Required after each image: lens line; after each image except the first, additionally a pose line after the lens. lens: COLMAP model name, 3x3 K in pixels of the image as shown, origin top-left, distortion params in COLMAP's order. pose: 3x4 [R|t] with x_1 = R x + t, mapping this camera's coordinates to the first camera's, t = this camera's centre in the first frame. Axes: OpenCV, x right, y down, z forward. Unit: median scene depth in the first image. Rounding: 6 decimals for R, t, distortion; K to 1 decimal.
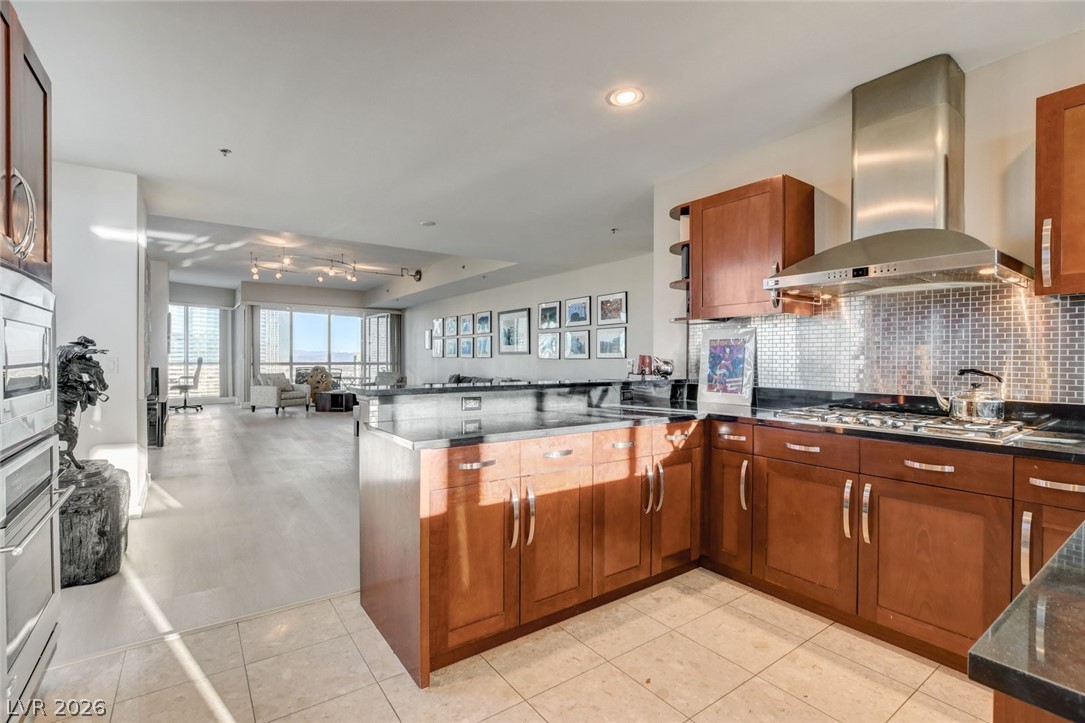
lens RADIAL K [[510.1, 0, 546.3], [0, 510.1, 363.3], [0, 0, 1]] dist [-0.025877, -0.002708]
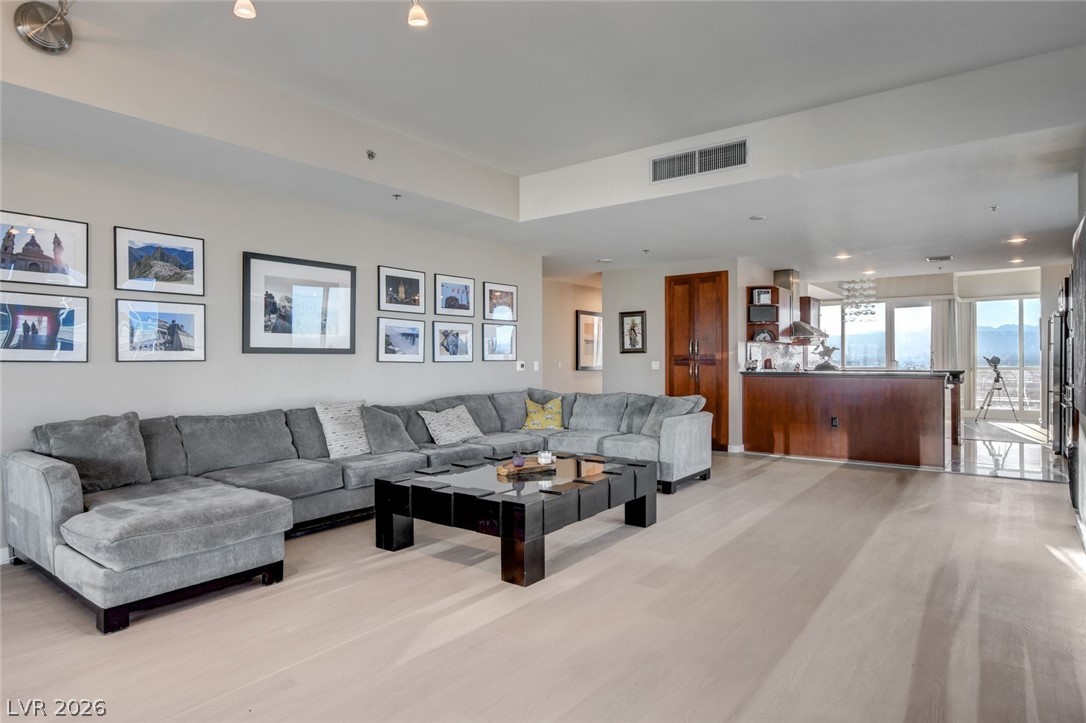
lens RADIAL K [[629.1, 0, 546.9], [0, 629.1, 359.4], [0, 0, 1]] dist [0.009080, 0.000346]
pose [[-0.279568, -0.004147, 0.960117, -0.592309], [0.008502, 0.999941, 0.006794, -0.012251], [-0.960088, 0.010062, -0.279517, 0.815140]]
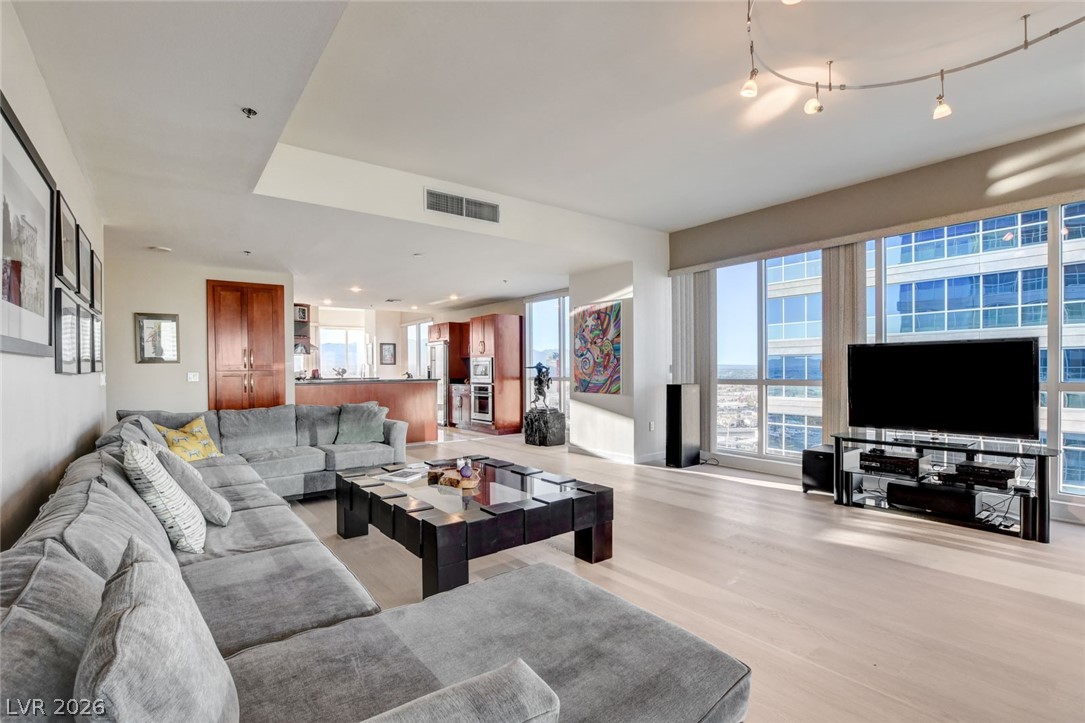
lens RADIAL K [[510.1, 0, 539.7], [0, 510.1, 372.0], [0, 0, 1]] dist [-0.025877, -0.002708]
pose [[-0.999984, 0.002691, -0.004989, -0.234790], [0.002615, 0.999880, 0.015261, -0.011486], [0.005030, 0.015247, -0.999871, 1.044342]]
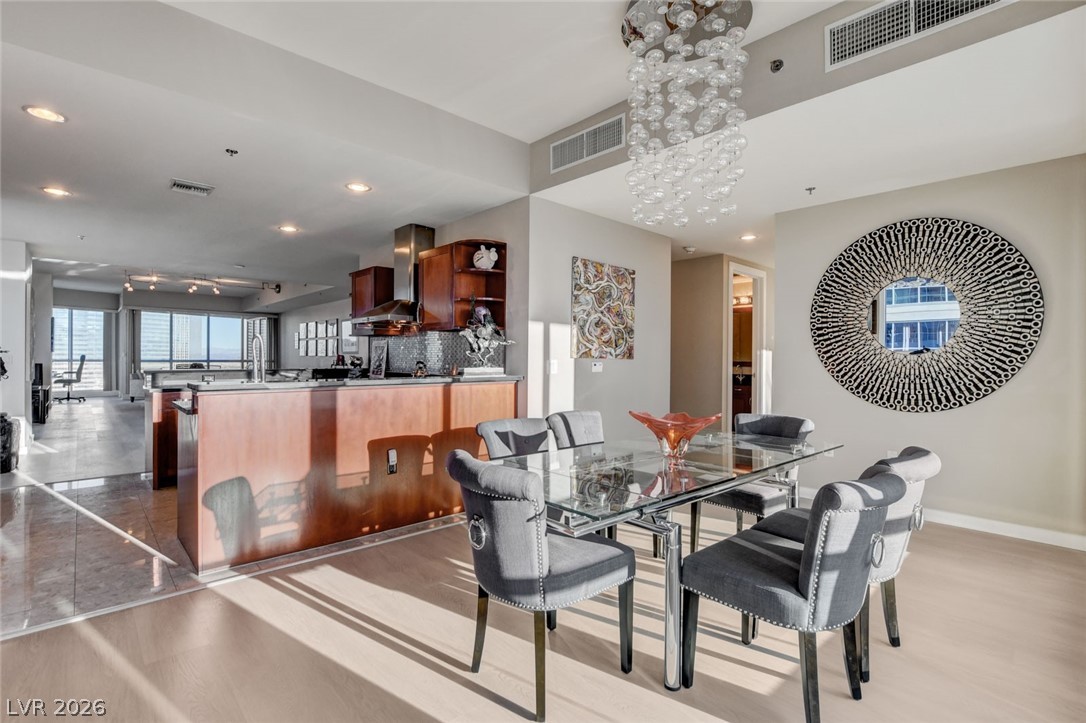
lens RADIAL K [[510.6, 0, 554.4], [0, 510.6, 356.9], [0, 0, 1]] dist [-0.025877, -0.002708]
pose [[0.990207, 0.001641, 0.139598, 0.218164], [-0.000342, 0.999956, -0.009331, 0.002635], [-0.139607, 0.009192, 0.990164, -0.272780]]
